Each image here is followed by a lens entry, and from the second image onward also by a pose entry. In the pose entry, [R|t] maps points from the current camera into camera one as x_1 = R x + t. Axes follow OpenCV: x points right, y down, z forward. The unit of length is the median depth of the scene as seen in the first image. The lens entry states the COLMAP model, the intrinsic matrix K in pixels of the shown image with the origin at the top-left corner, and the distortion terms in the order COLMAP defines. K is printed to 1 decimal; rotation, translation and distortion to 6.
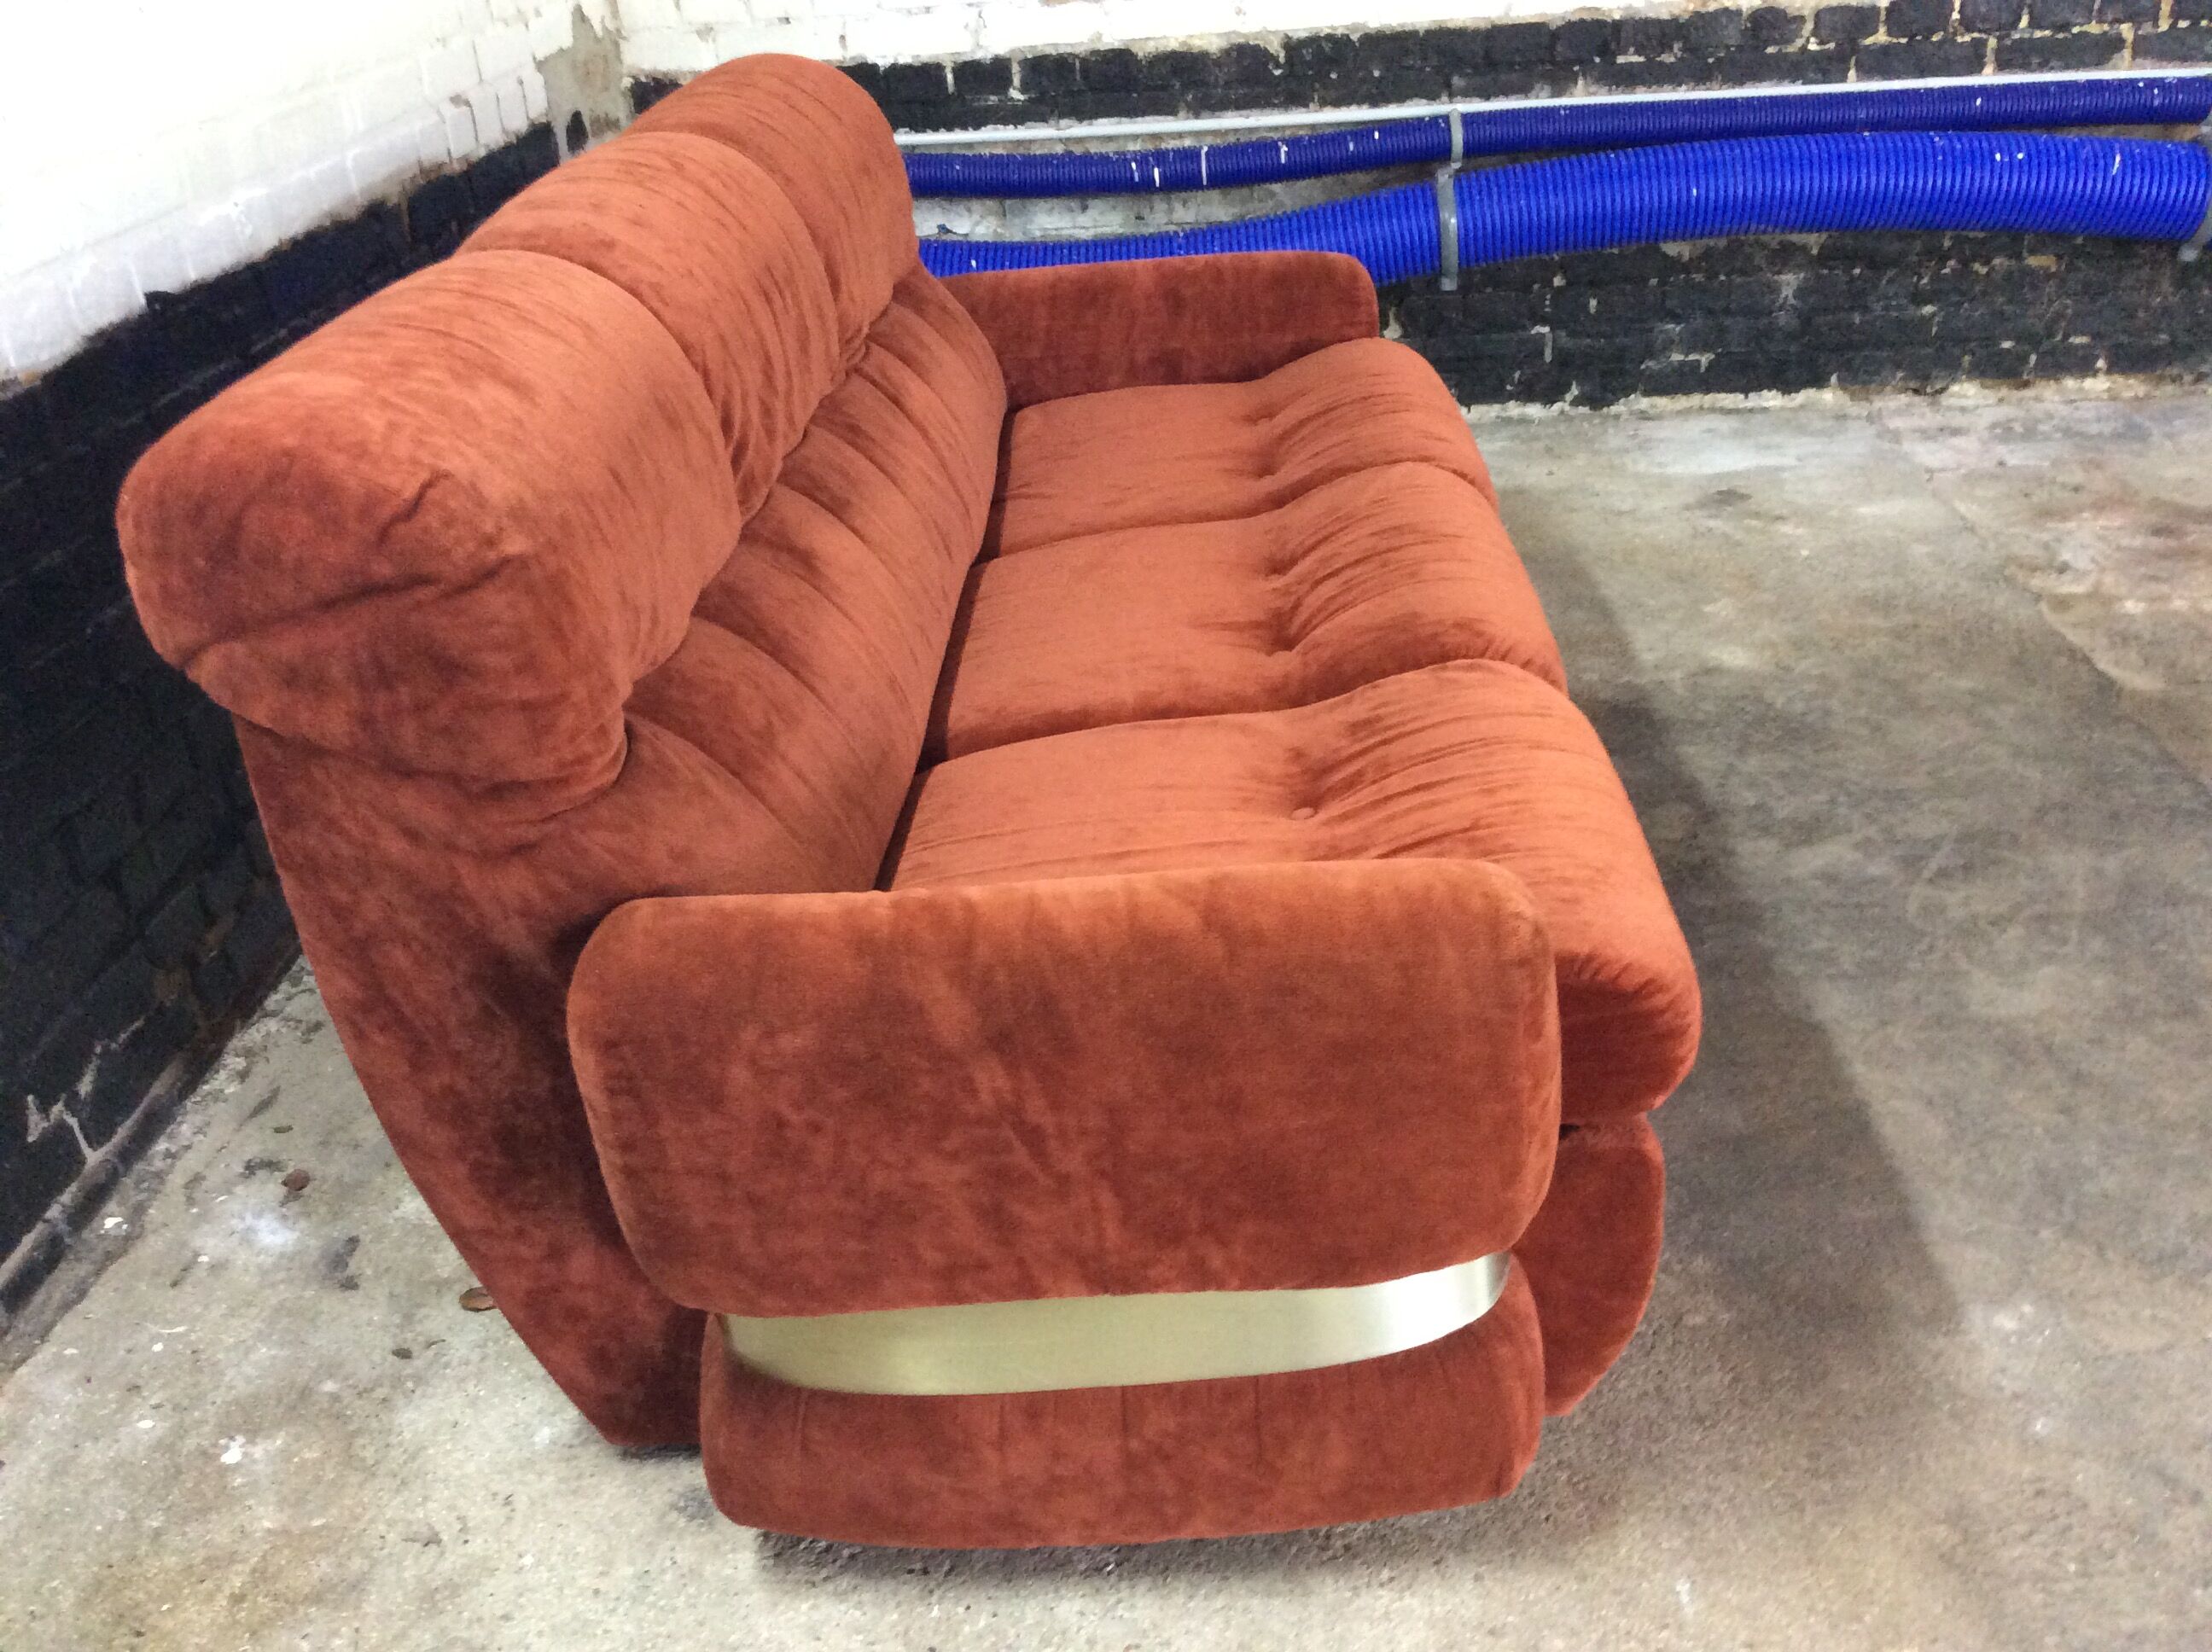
lens RADIAL K [[2022.8, 0, 1106.0], [0, 2022.8, 826.0], [0, 0, 1]] dist [0.082729, -0.133313]
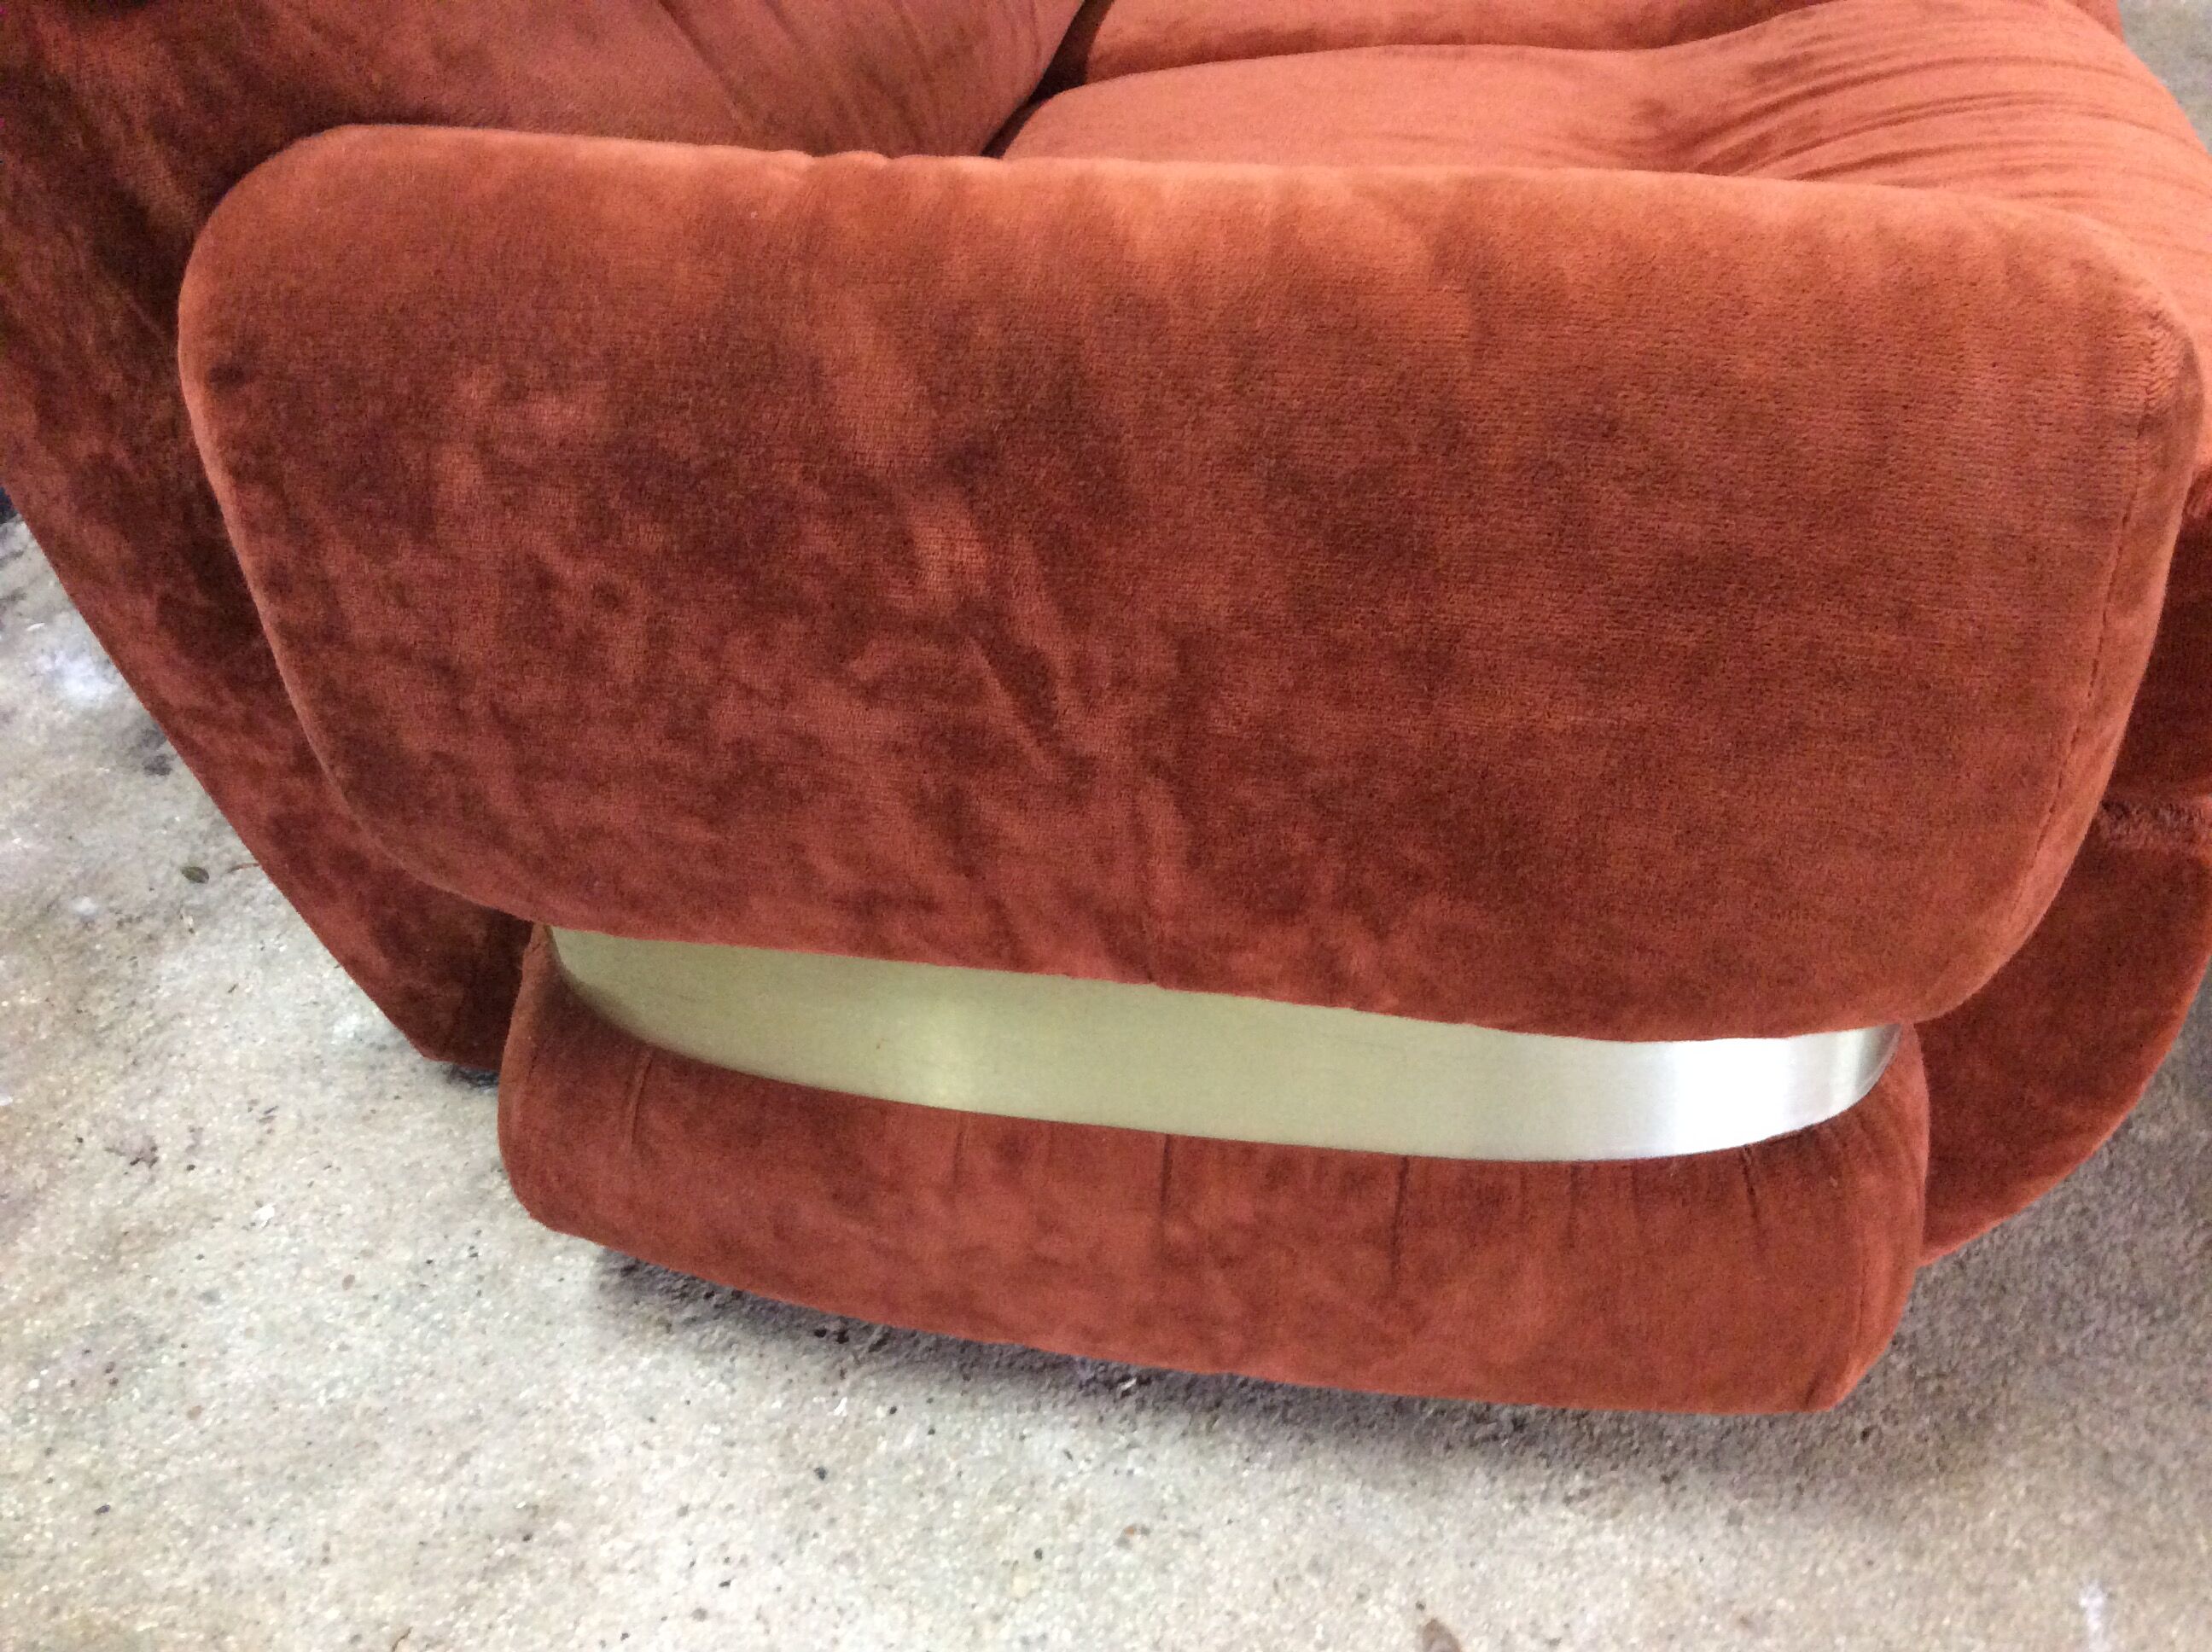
lens RADIAL K [[1987.8, 0, 1112.3], [0, 1987.8, 848.3], [0, 0, 1]] dist [0.071793, -0.155782]
pose [[0.984604, 0.143576, -0.099707, 0.035059], [-0.118715, 0.967915, 0.221467, 0.073316], [0.128305, -0.206221, 0.970057, 0.454384]]
